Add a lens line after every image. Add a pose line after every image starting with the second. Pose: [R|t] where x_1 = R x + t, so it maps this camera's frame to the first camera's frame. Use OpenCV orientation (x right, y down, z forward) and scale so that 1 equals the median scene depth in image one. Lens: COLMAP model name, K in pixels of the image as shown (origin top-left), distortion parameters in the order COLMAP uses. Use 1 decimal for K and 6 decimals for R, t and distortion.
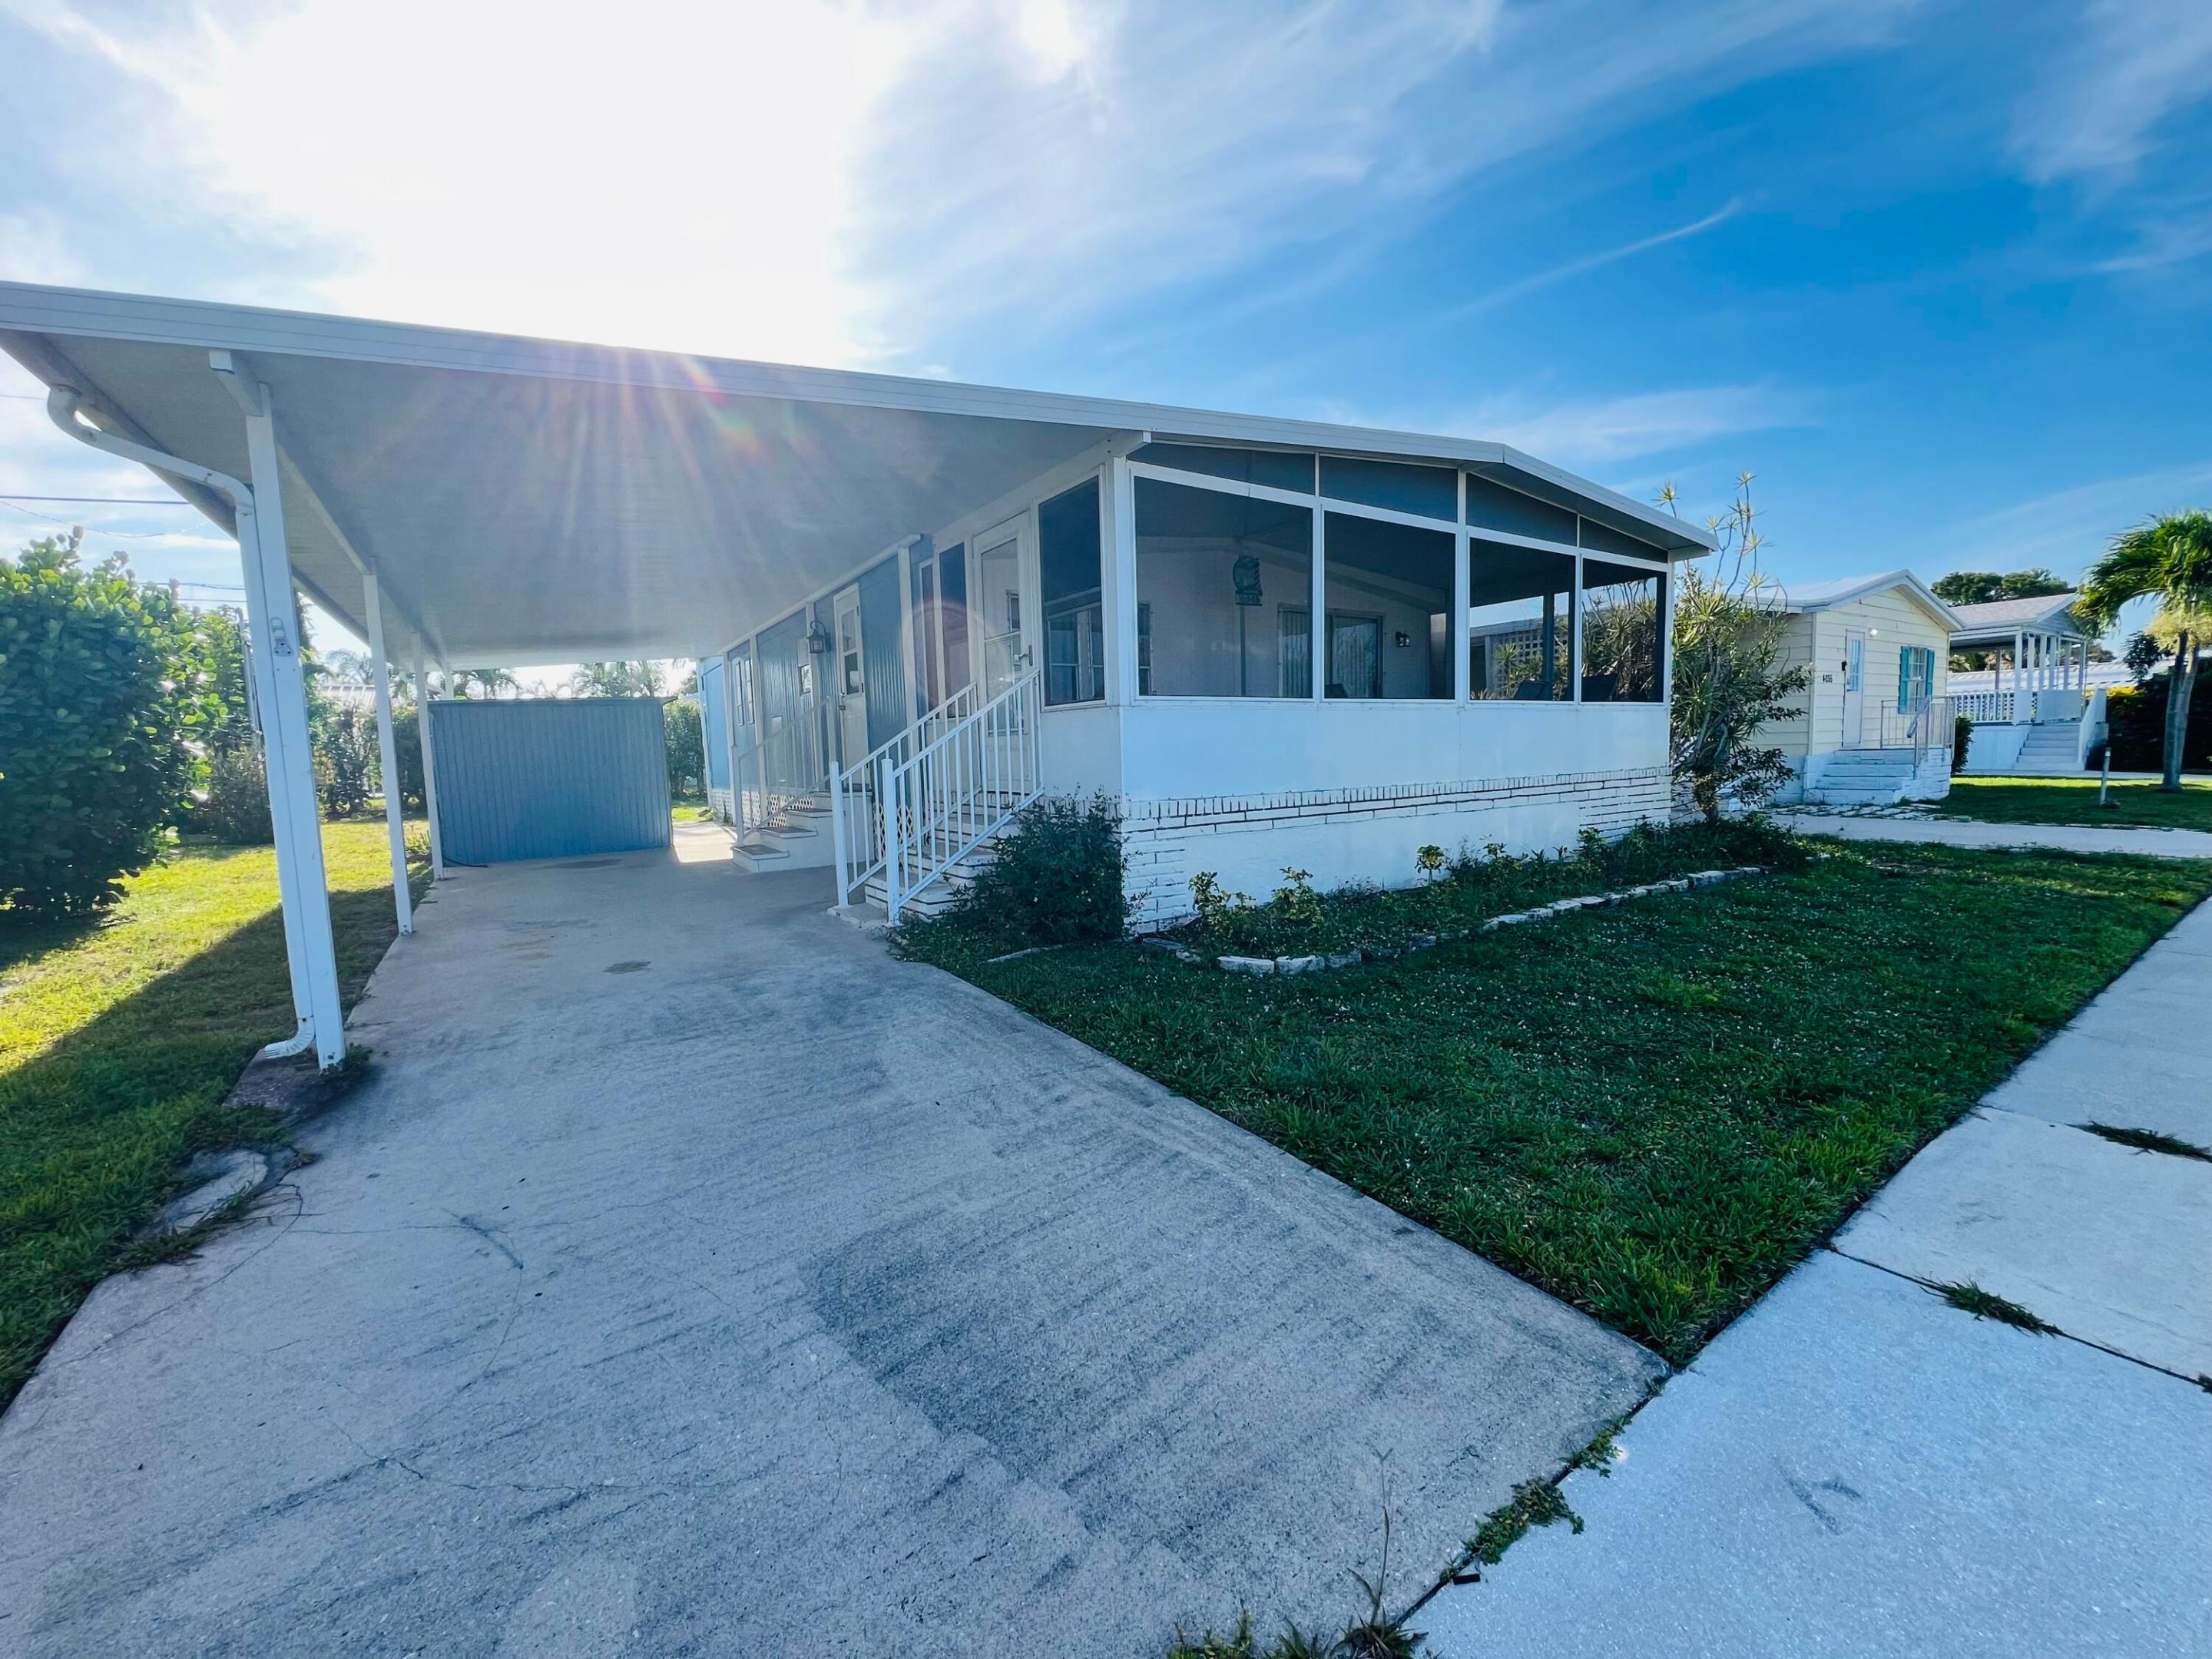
lens RADIAL K [[887.9, 0, 1105.4], [0, 887.9, 836.2], [0, 0, 1]] dist [-0.000207, 0.000005]
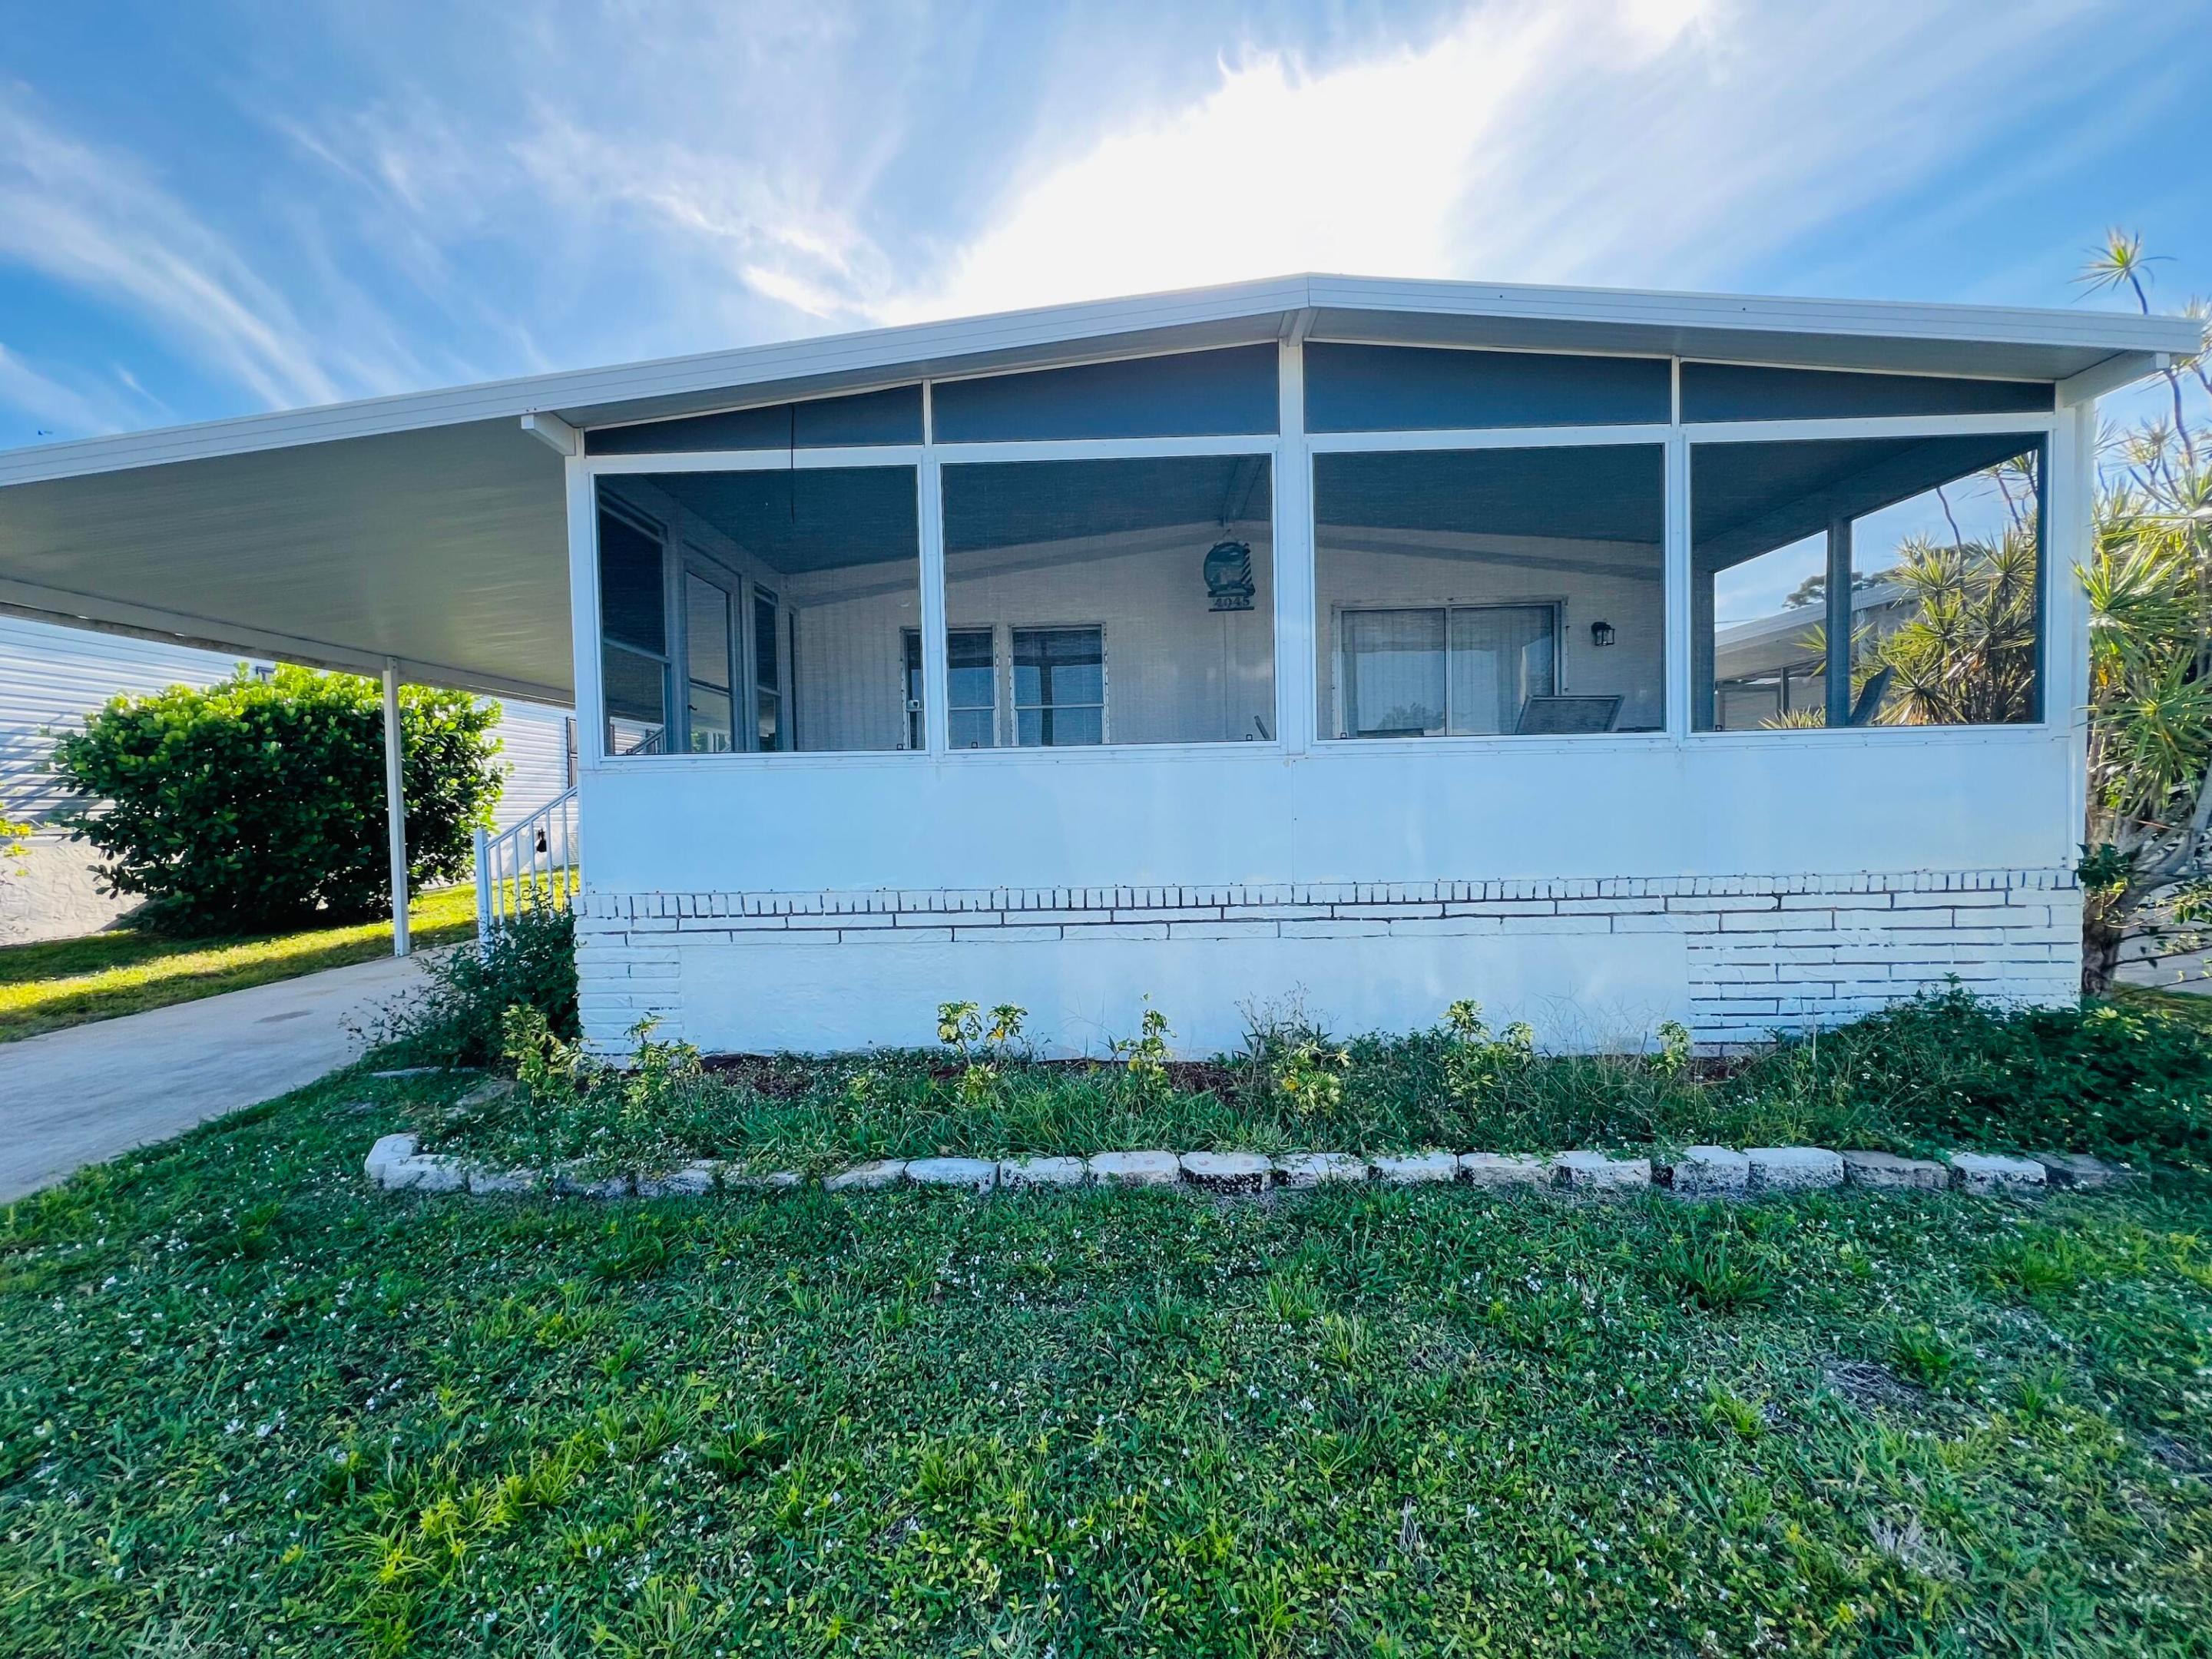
lens RADIAL K [[879.4, 0, 1106.0], [0, 879.4, 829.5], [0, 0, 1]] dist [-0.016072, 0.000168]
pose [[0.820721, 0.030078, -0.570537, 0.588393], [-0.057889, 0.997852, -0.030668, -0.068912], [0.568389, 0.058197, 0.820699, 0.450064]]
